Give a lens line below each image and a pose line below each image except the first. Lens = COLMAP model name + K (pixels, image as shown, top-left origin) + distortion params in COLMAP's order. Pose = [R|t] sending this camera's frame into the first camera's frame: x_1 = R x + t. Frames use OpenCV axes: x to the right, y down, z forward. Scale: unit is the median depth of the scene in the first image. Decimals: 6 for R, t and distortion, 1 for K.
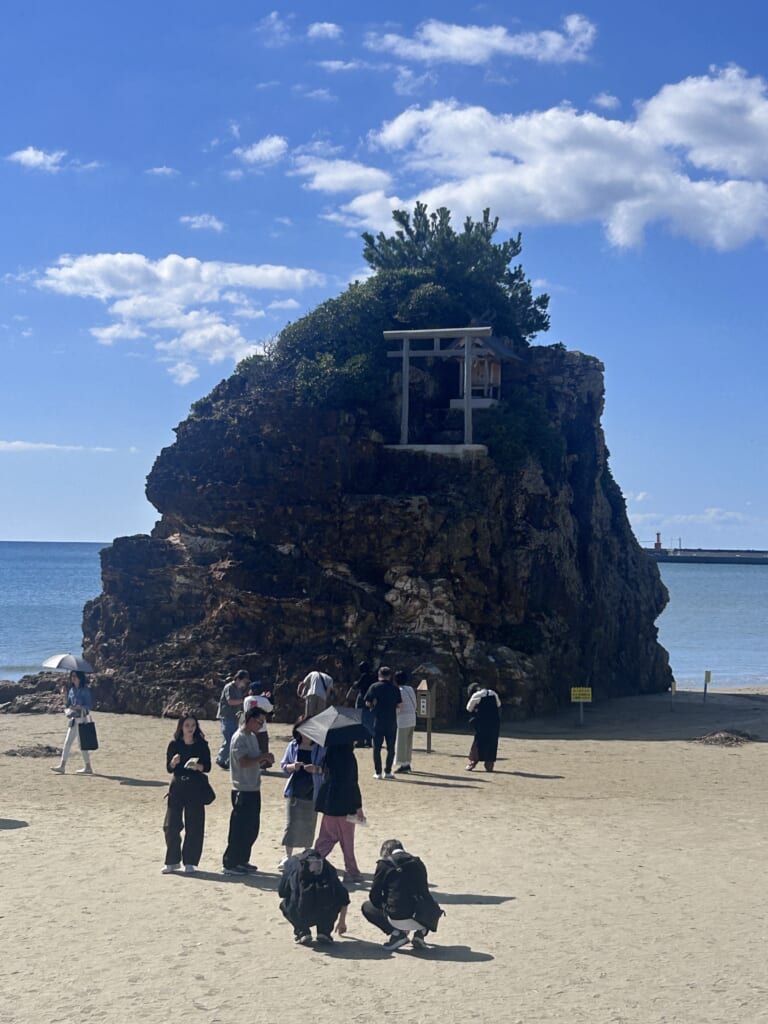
lens RADIAL K [[1766.1, 0, 384.0], [0, 1766.1, 512.0], [0, 0, 1]] dist [0.518576, -2.754490]
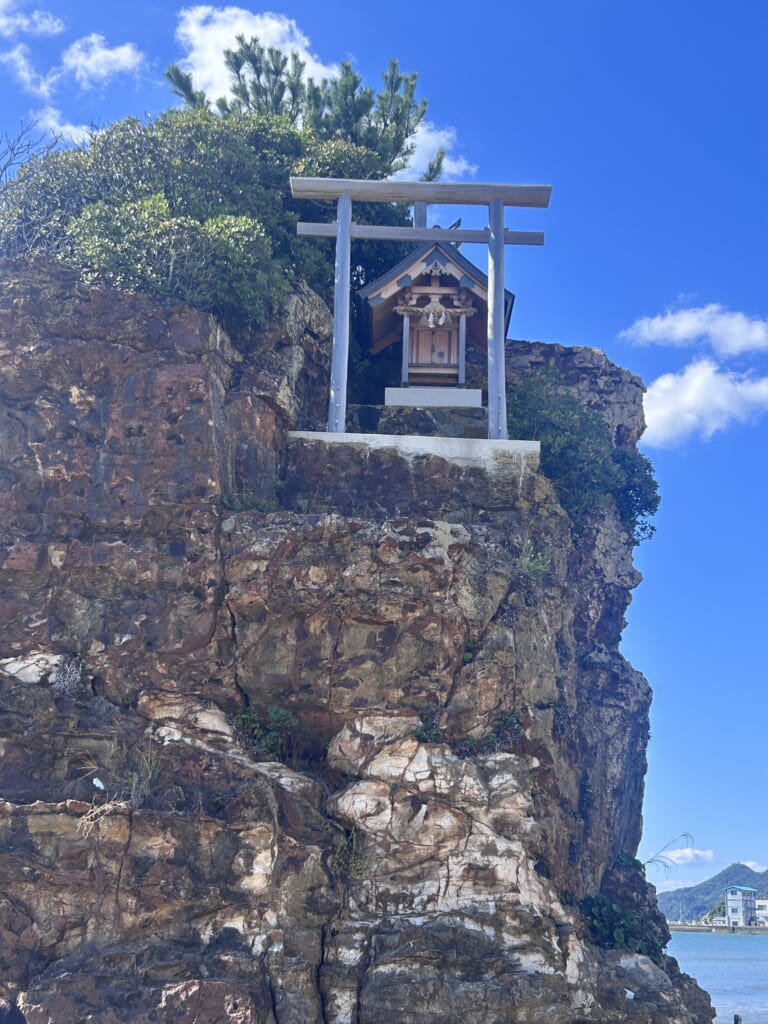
lens RADIAL K [[1482.0, 0, 384.0], [0, 1482.0, 512.0], [0, 0, 1]] dist [0.235681, -0.851483]
pose [[0.929356, 0.102125, 0.354779, -0.099746], [-0.015728, 0.971058, -0.238324, 0.061079], [-0.368850, 0.215908, 0.904065, 0.706995]]
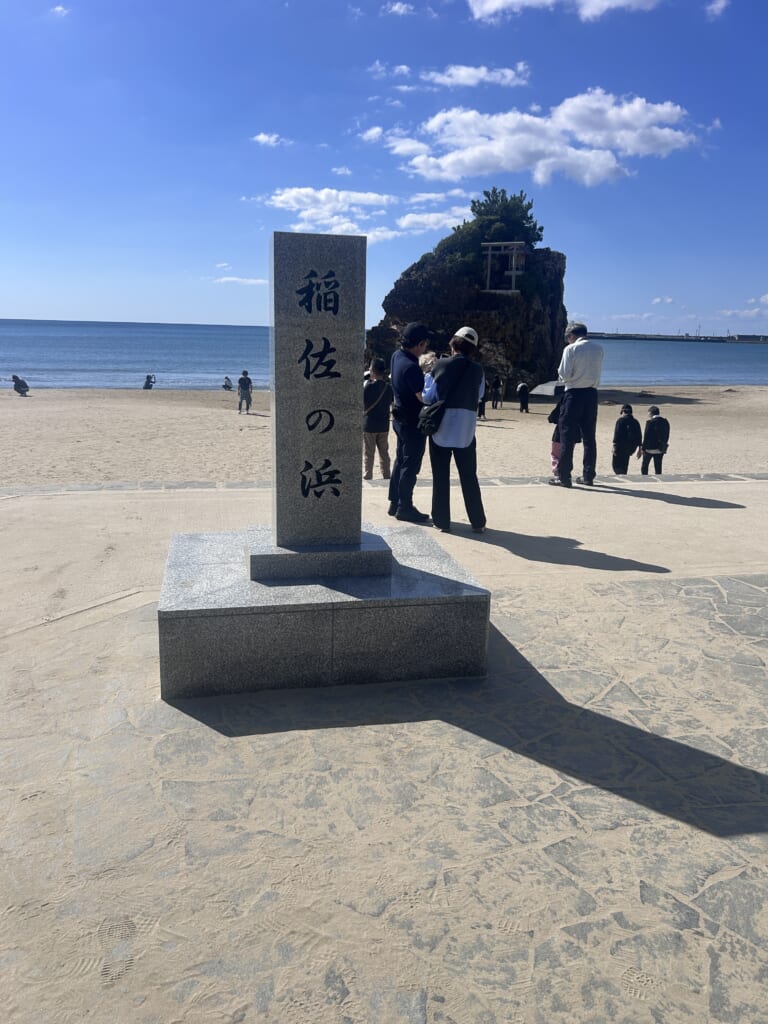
lens RADIAL K [[775.1, 0, 384.0], [0, 775.1, 512.0], [0, 0, 1]] dist [0.049740, -0.000236]
pose [[0.998648, 0.020164, -0.047906, -0.079711], [-0.007677, 0.968795, 0.247745, -0.004718], [0.051407, -0.247042, 0.967640, -0.187426]]
